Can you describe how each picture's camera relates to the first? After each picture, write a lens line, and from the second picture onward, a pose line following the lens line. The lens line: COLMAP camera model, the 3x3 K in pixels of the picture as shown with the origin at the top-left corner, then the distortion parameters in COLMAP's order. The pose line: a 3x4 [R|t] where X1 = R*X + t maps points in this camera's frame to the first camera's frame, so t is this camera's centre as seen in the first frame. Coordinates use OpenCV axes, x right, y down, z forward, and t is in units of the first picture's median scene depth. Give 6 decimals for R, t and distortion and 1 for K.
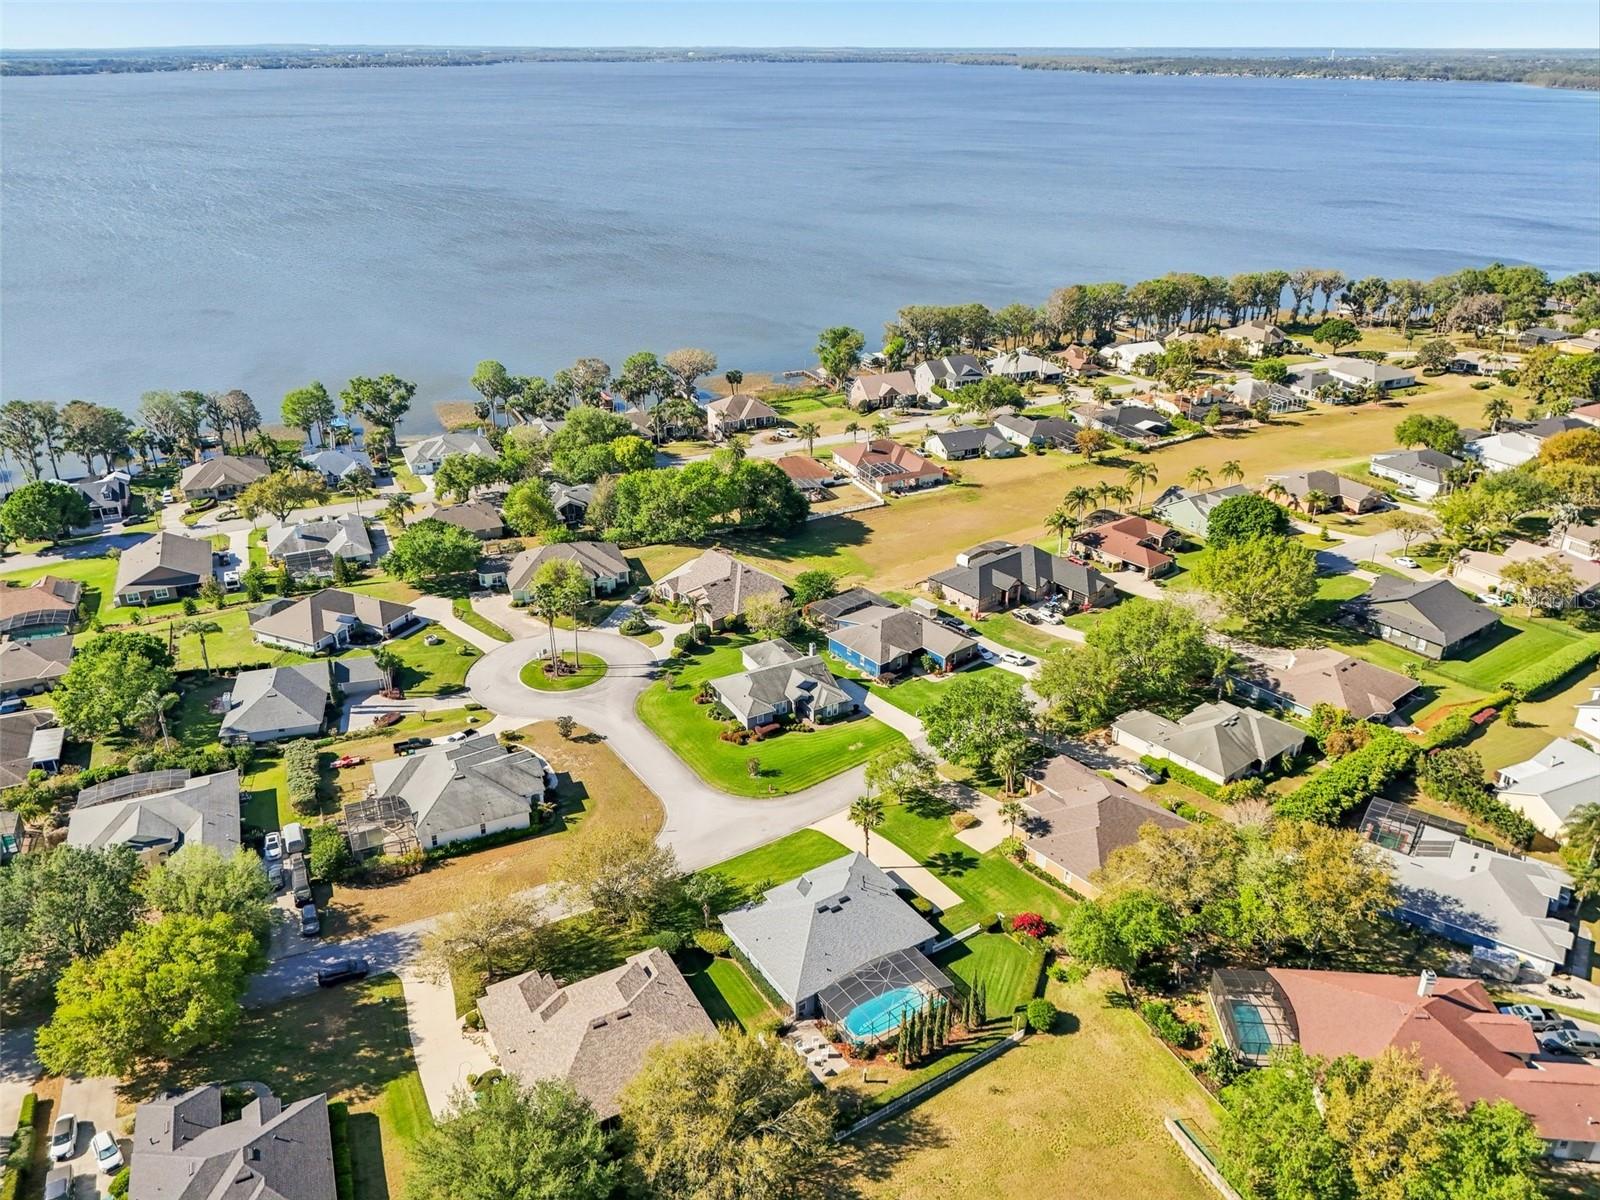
lens RADIAL K [[1178.5, 0, 802.0], [0, 1178.5, 595.5], [0, 0, 1]] dist [0.063026, -0.050131]
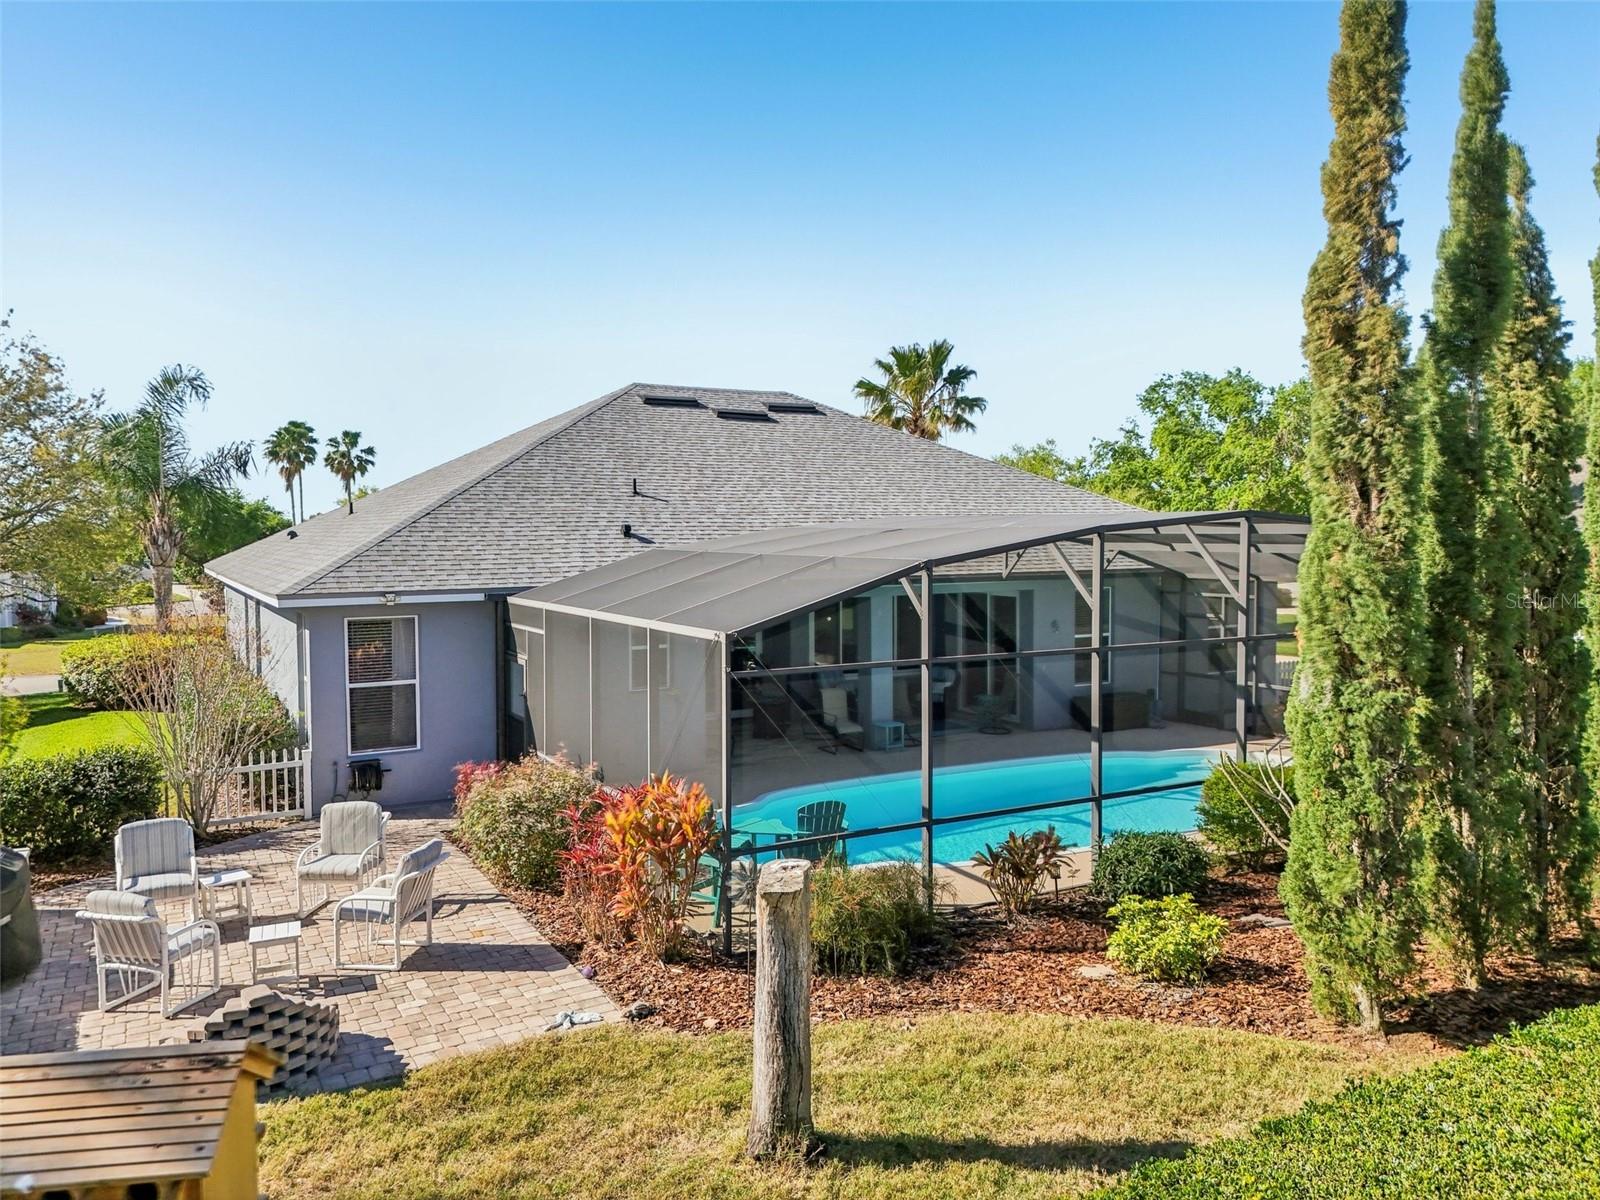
lens RADIAL K [[1178.5, 0, 802.3], [0, 1178.5, 595.8], [0, 0, 1]] dist [0.063026, -0.050131]
pose [[0.997612, -0.007166, -0.068689, 0.044074], [-0.018660, 0.929644, -0.367985, 0.310035], [0.066493, 0.368388, 0.927291, 0.717249]]
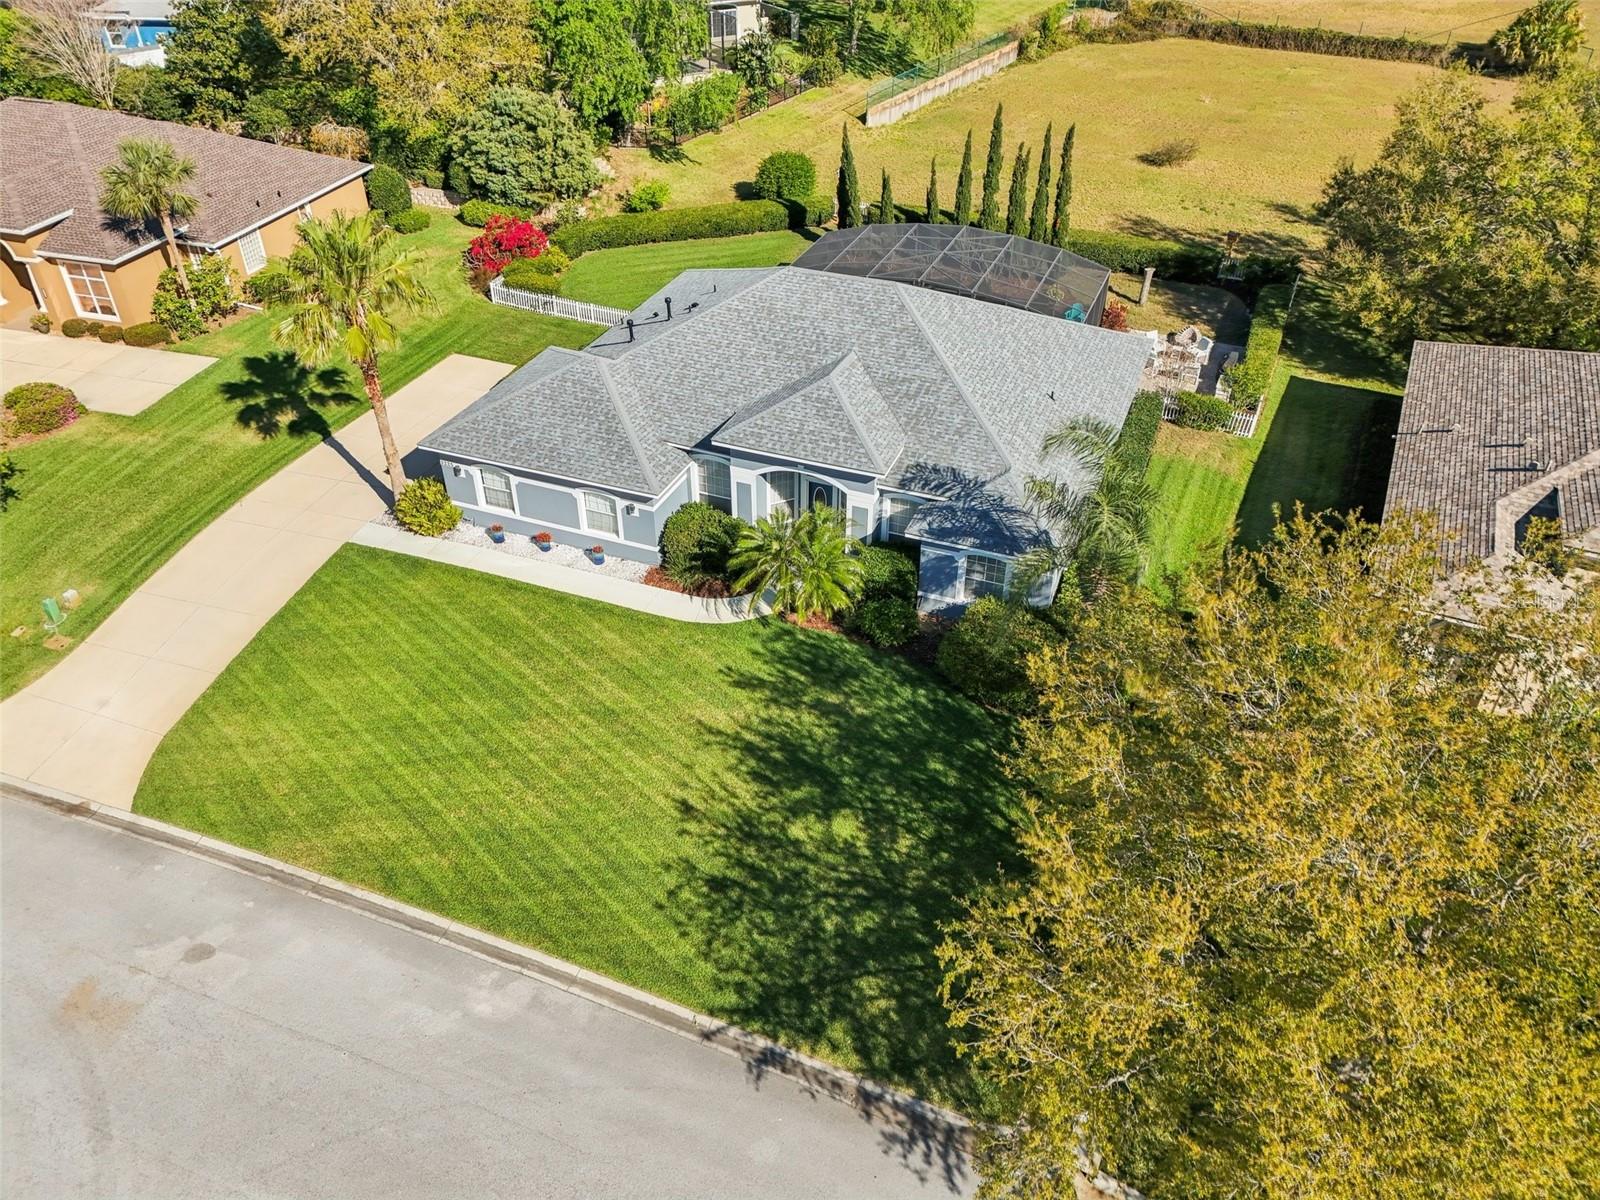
lens RADIAL K [[1178.5, 0, 801.1], [0, 1178.5, 594.4], [0, 0, 1]] dist [0.063026, -0.050131]
pose [[-0.579531, -0.493200, 0.648767, -0.173477], [0.333312, 0.583007, 0.740950, 0.069565], [-0.743671, 0.645645, -0.173481, 0.957312]]
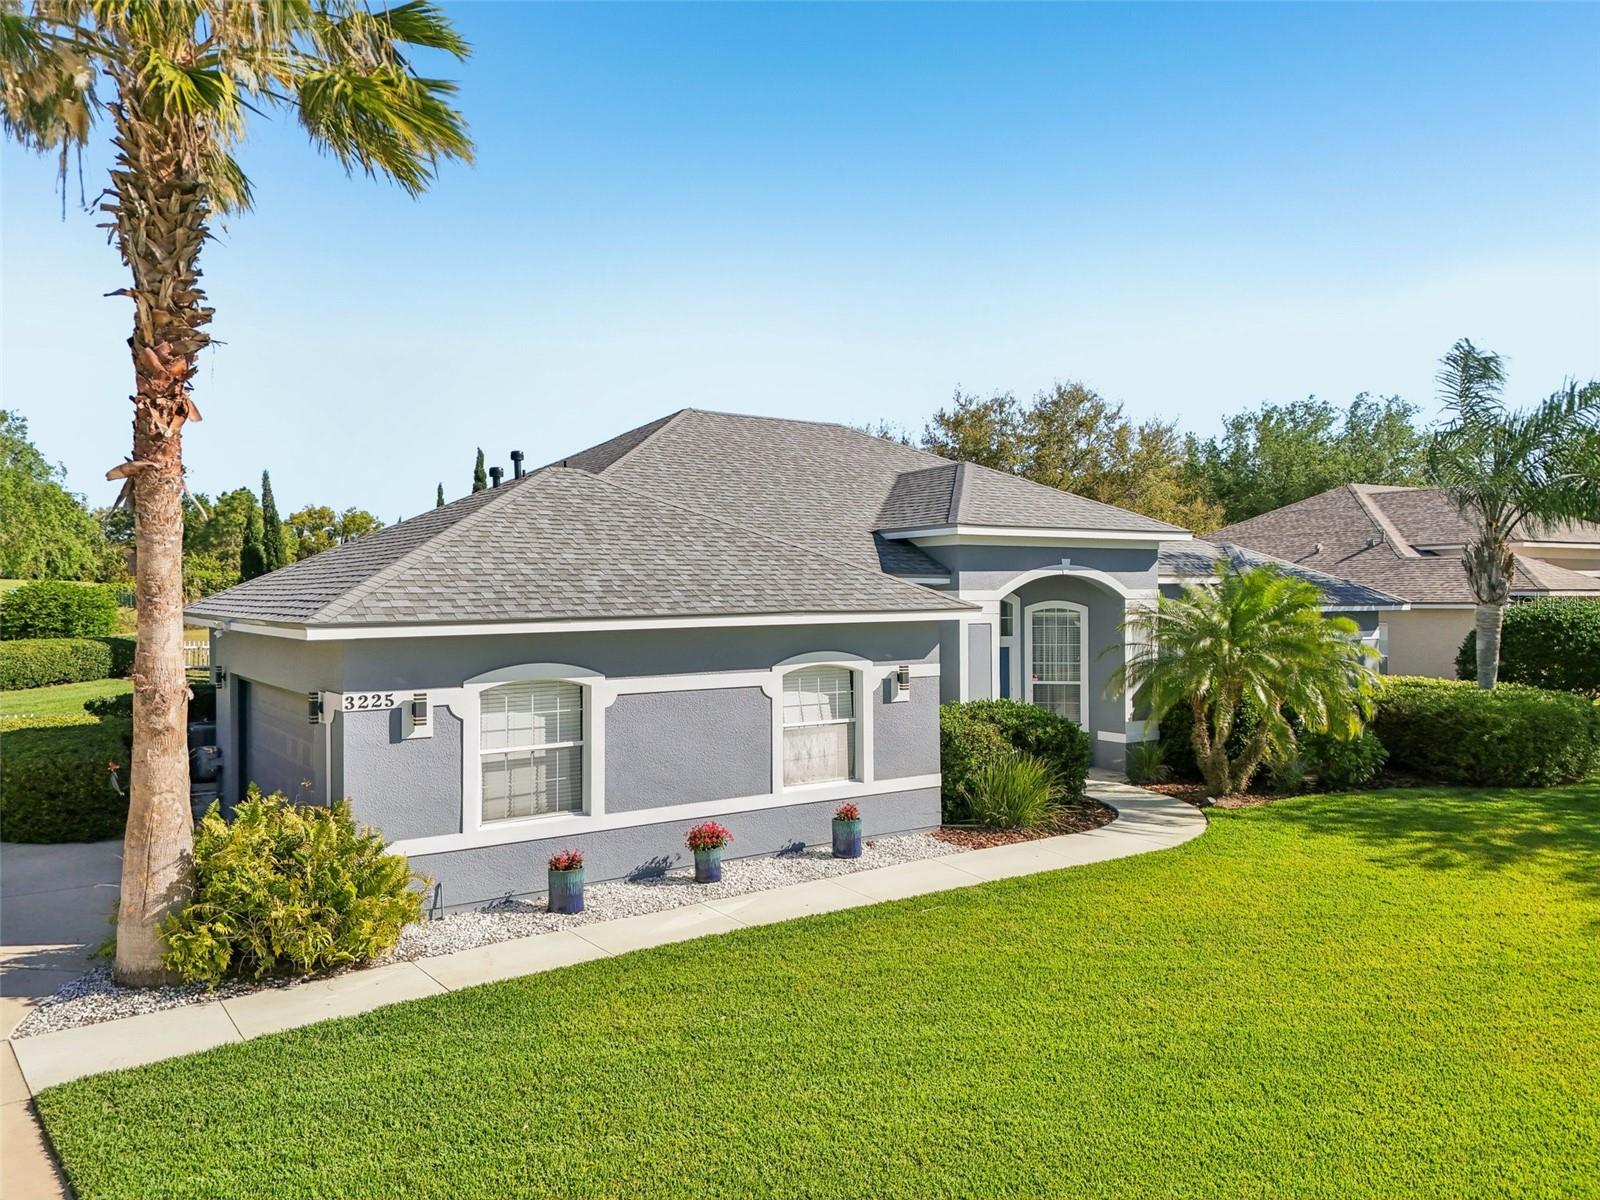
lens RADIAL K [[1178.5, 0, 800.3], [0, 1178.5, 595.0], [0, 0, 1]] dist [0.063026, -0.050131]
pose [[-0.999433, -0.008298, -0.032635, 0.019348], [-0.021234, 0.907476, 0.419567, 0.174722], [0.026134, 0.420022, -0.907138, 1.017662]]
